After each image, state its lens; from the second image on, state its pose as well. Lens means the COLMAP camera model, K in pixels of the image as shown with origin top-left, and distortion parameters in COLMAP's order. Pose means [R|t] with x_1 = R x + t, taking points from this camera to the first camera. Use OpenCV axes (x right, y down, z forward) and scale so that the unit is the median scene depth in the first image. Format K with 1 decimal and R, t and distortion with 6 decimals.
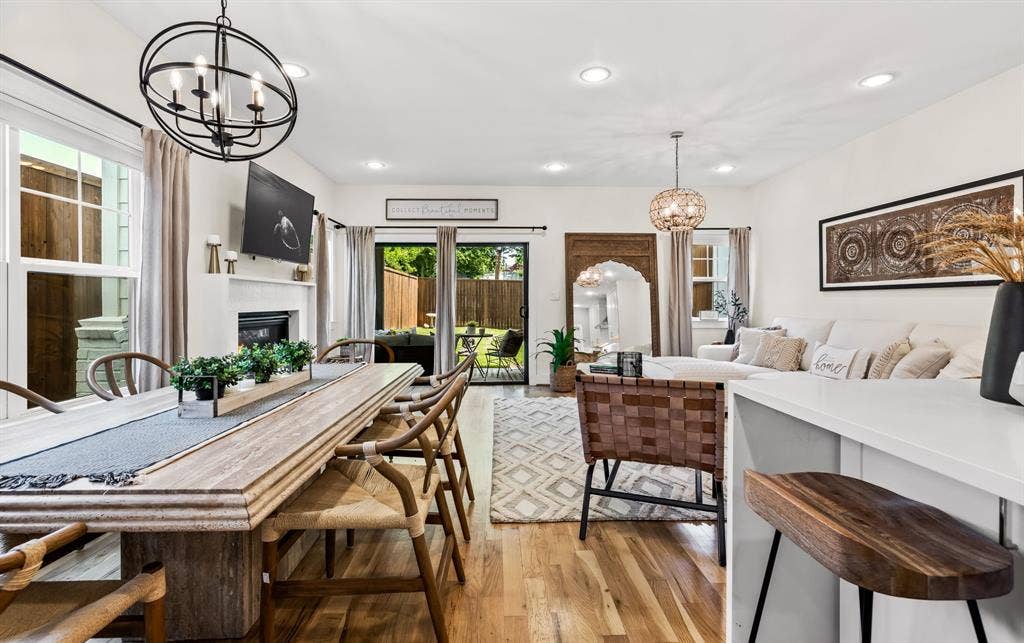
lens RADIAL K [[460.9, 0, 510.7], [0, 460.9, 304.0], [0, 0, 1]] dist [-0.003891, 0.000661]
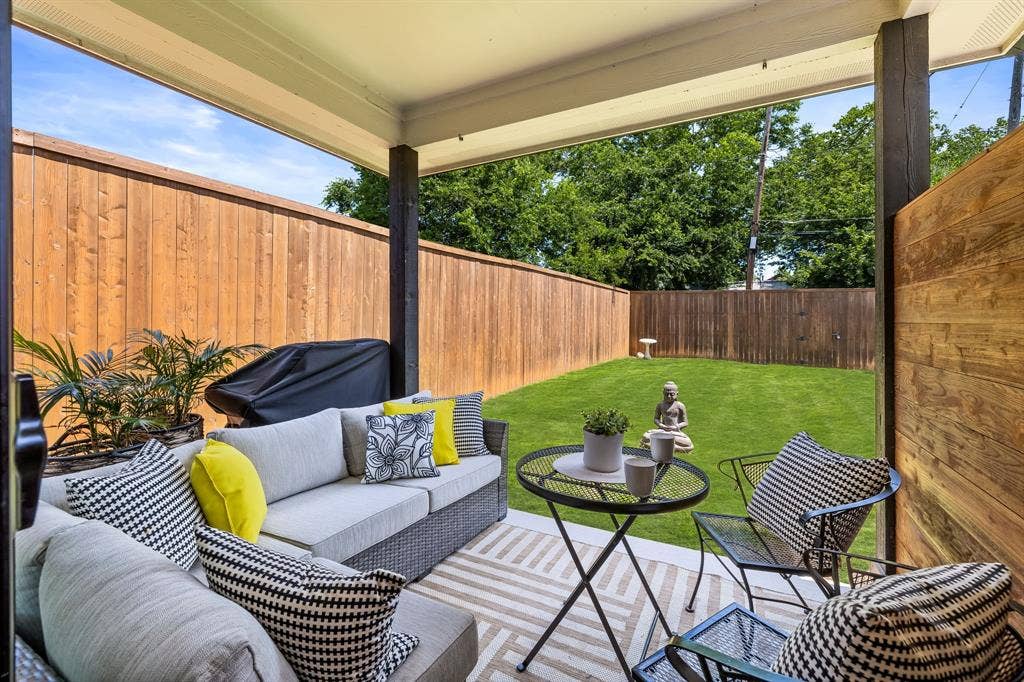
lens RADIAL K [[439.8, 0, 498.2], [0, 439.8, 324.8], [0, 0, 1]] dist [0.000700, 0.000017]
pose [[0.851562, -0.005247, -0.524228, -0.018646], [0.003950, 0.999986, -0.003592, -0.002621], [0.524240, 0.000988, 0.851570, 1.069526]]
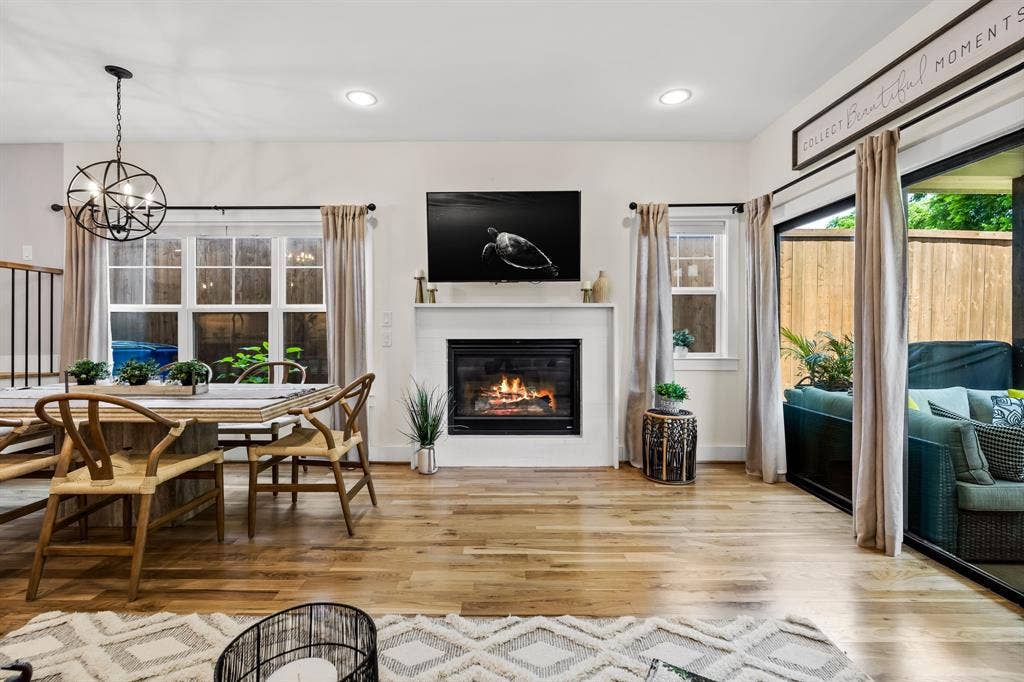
lens RADIAL K [[466.2, 0, 501.4], [0, 466.2, 330.4], [0, 0, 1]] dist [-0.012417, -0.000531]
pose [[-0.030984, 0.003944, -0.999512, 0.285313], [-0.003283, 0.999986, 0.004048, -0.003838], [0.999514, 0.003406, -0.030971, 0.725361]]
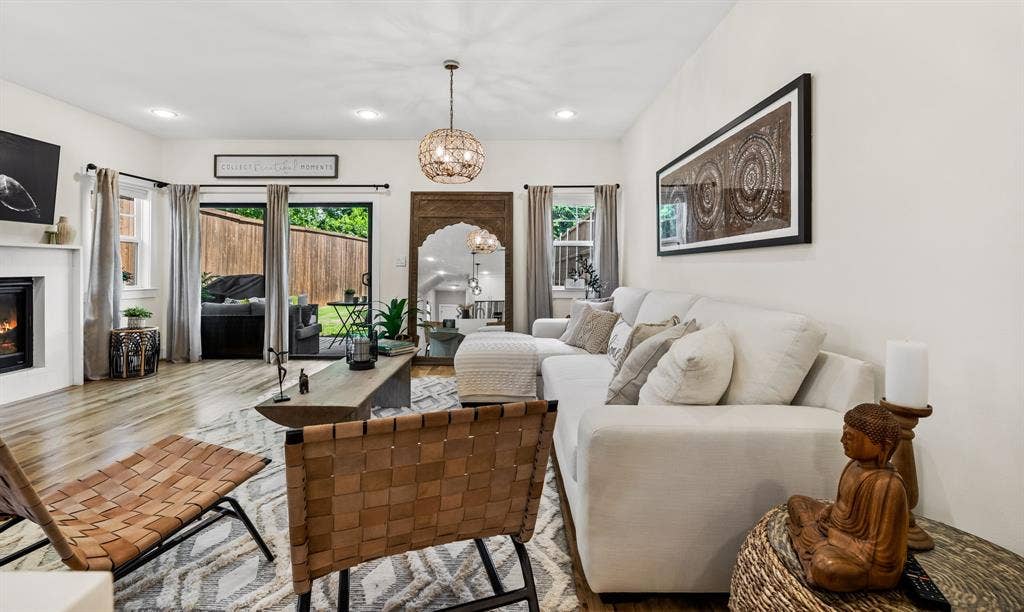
lens RADIAL K [[435.2, 0, 508.6], [0, 435.2, 270.6], [0, 0, 1]] dist [-0.002997, -0.000420]
pose [[0.999407, 0.002953, -0.034309, 0.365388], [-0.002972, 0.999995, -0.000509, -0.000335], [0.034308, 0.000611, 0.999411, 0.169851]]
